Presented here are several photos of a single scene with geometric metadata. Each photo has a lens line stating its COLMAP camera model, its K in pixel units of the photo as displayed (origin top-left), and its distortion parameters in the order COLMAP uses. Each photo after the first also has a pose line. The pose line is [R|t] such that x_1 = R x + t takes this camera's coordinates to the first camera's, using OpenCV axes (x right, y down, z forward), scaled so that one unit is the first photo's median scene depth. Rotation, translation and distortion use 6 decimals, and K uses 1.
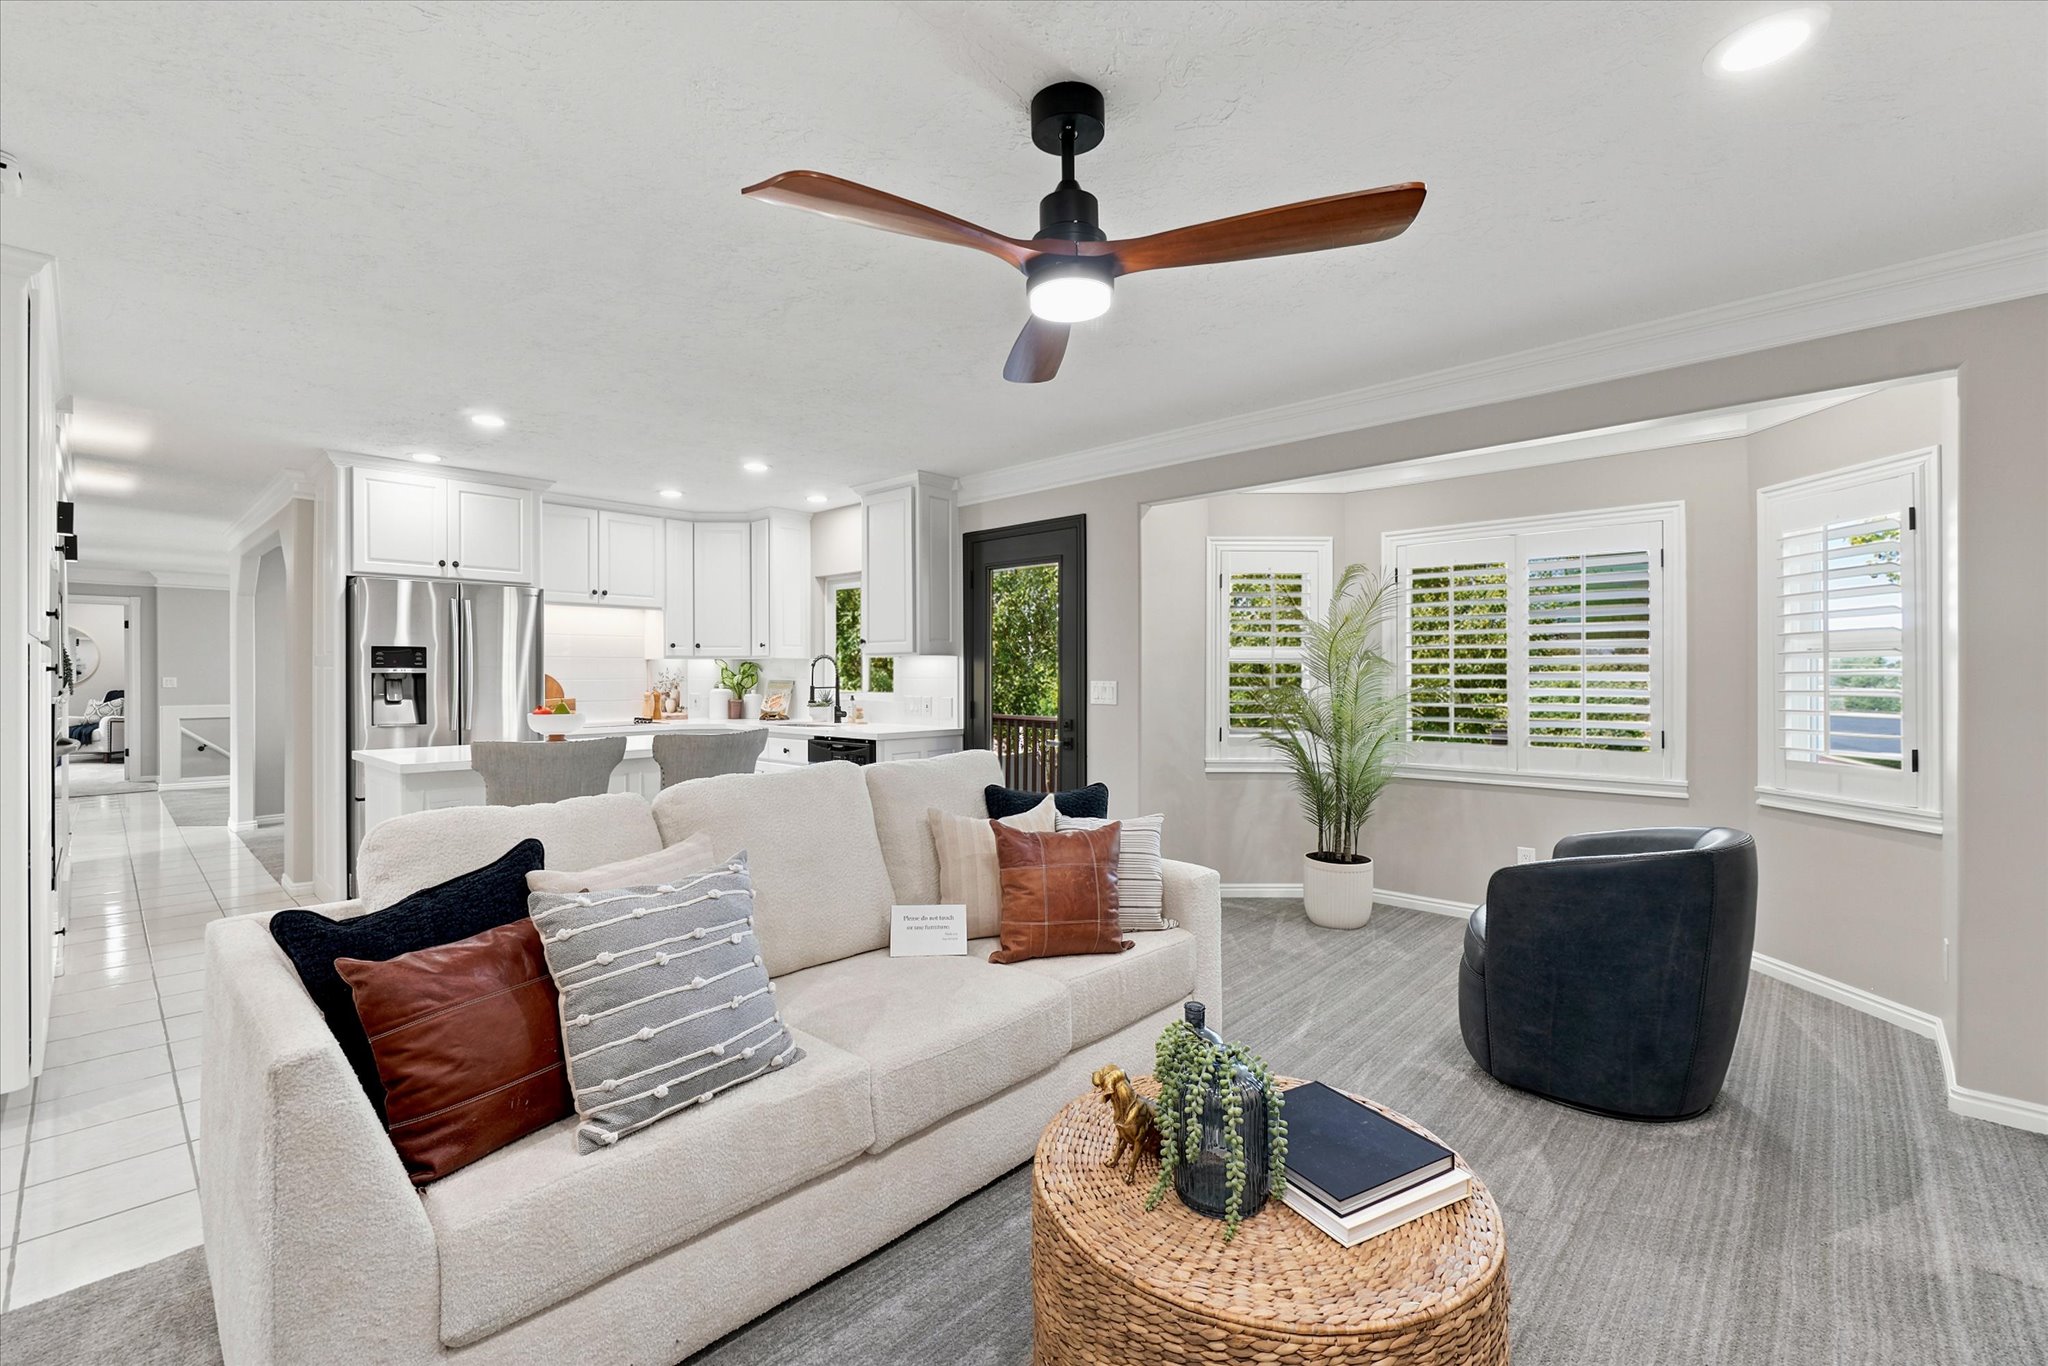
lens RADIAL K [[893.3, 0, 1017.0], [0, 893.3, 675.1], [0, 0, 1]] dist [-0.003324, -0.000009]
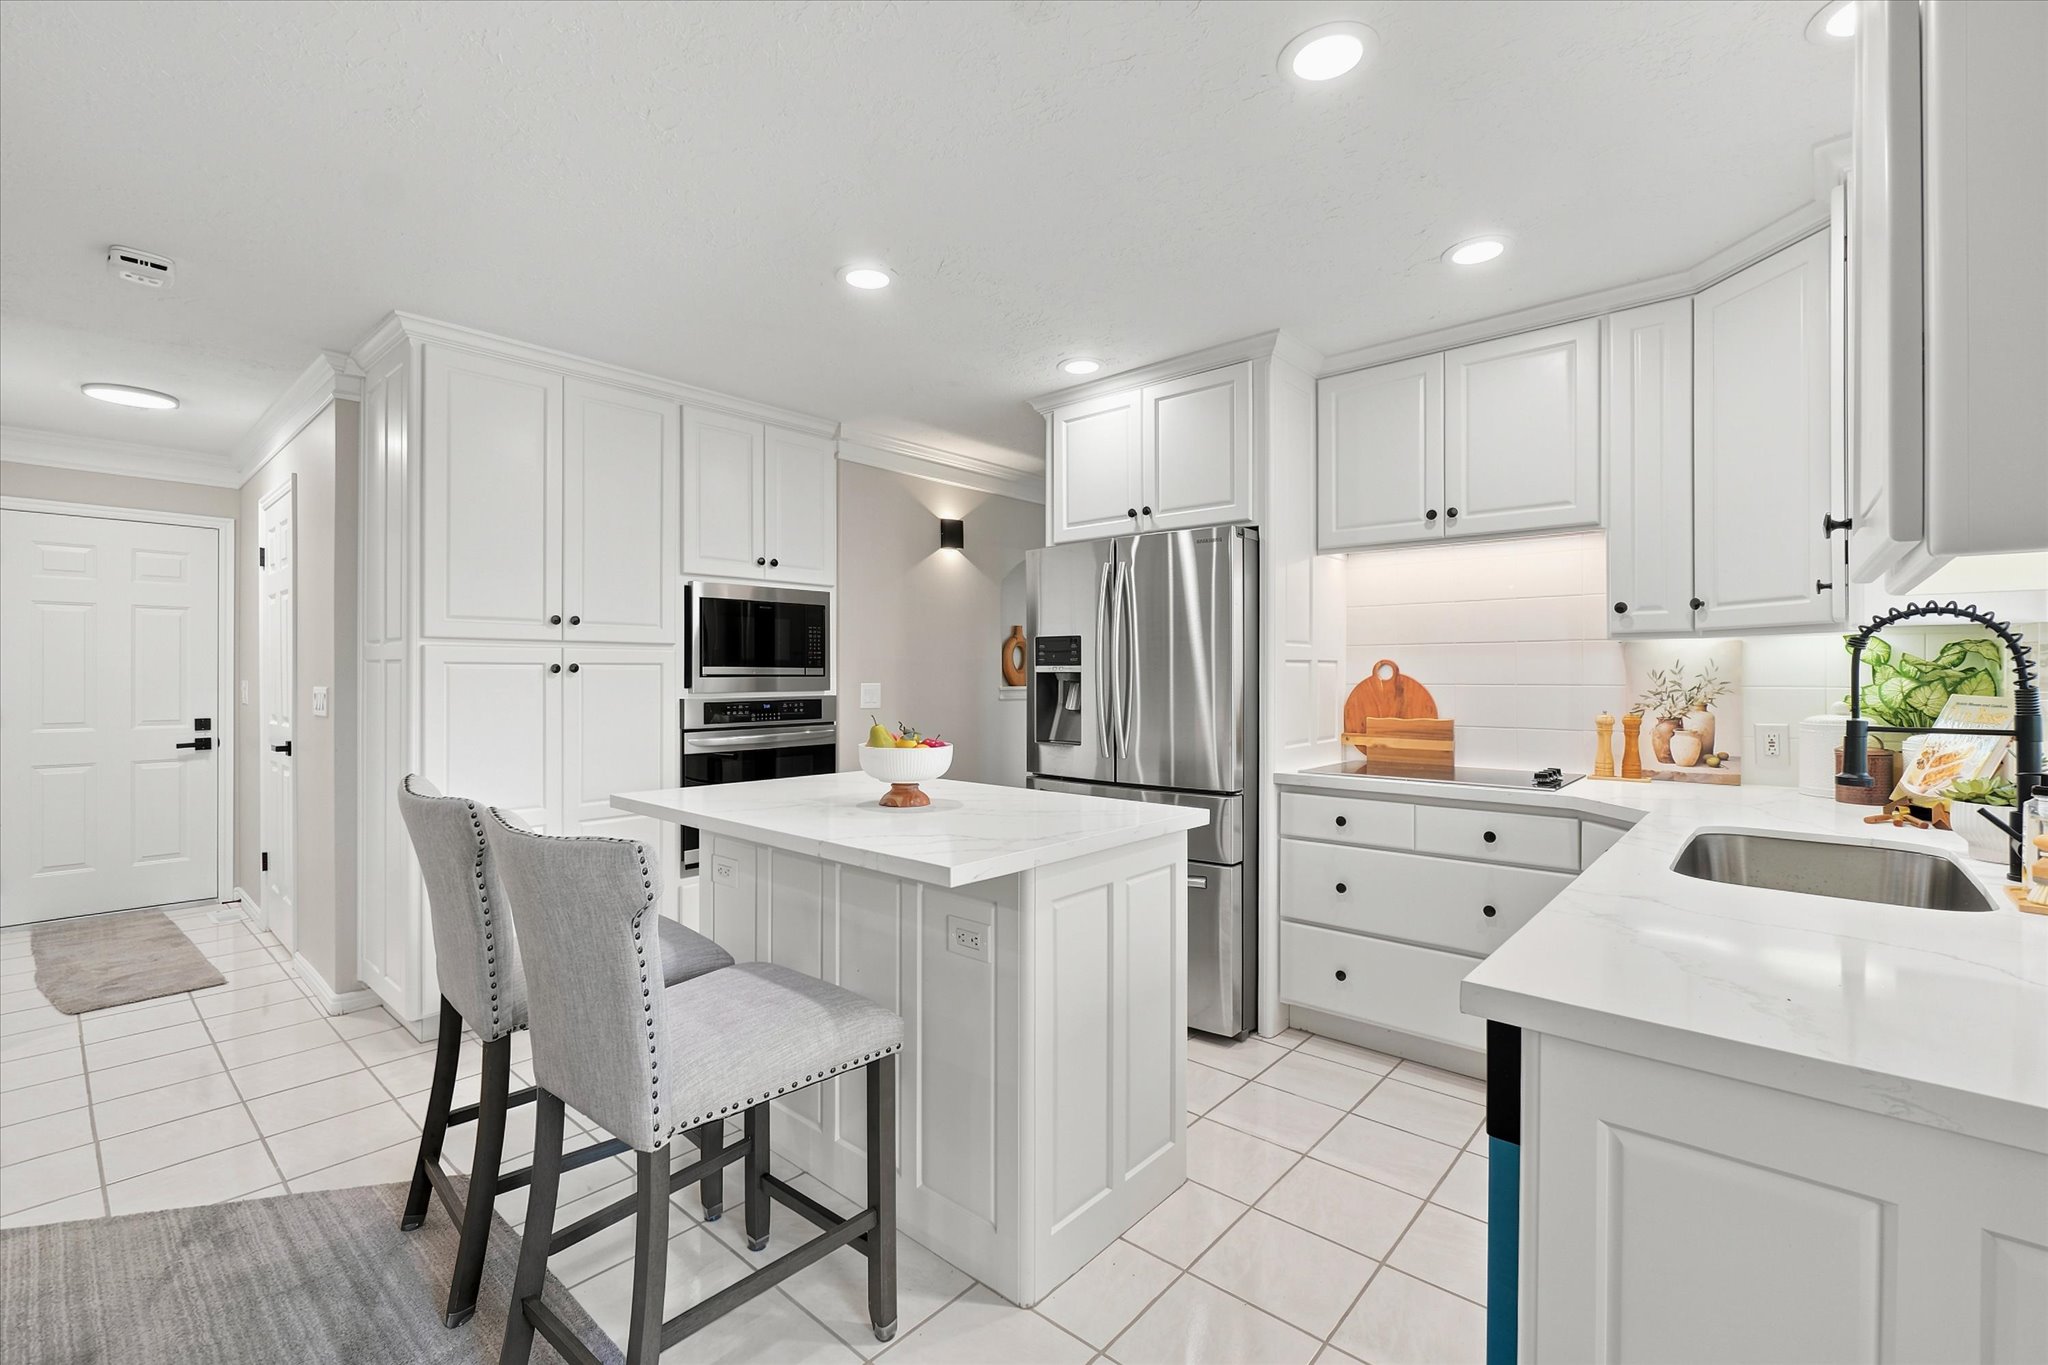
lens RADIAL K [[893.3, 0, 1006.7], [0, 893.3, 672.8], [0, 0, 1]] dist [-0.003324, -0.000009]
pose [[0.024224, -0.000842, -0.999706, 0.037672], [-0.003127, 0.999995, -0.000918, -0.001101], [0.999702, 0.003148, 0.024221, 0.840958]]
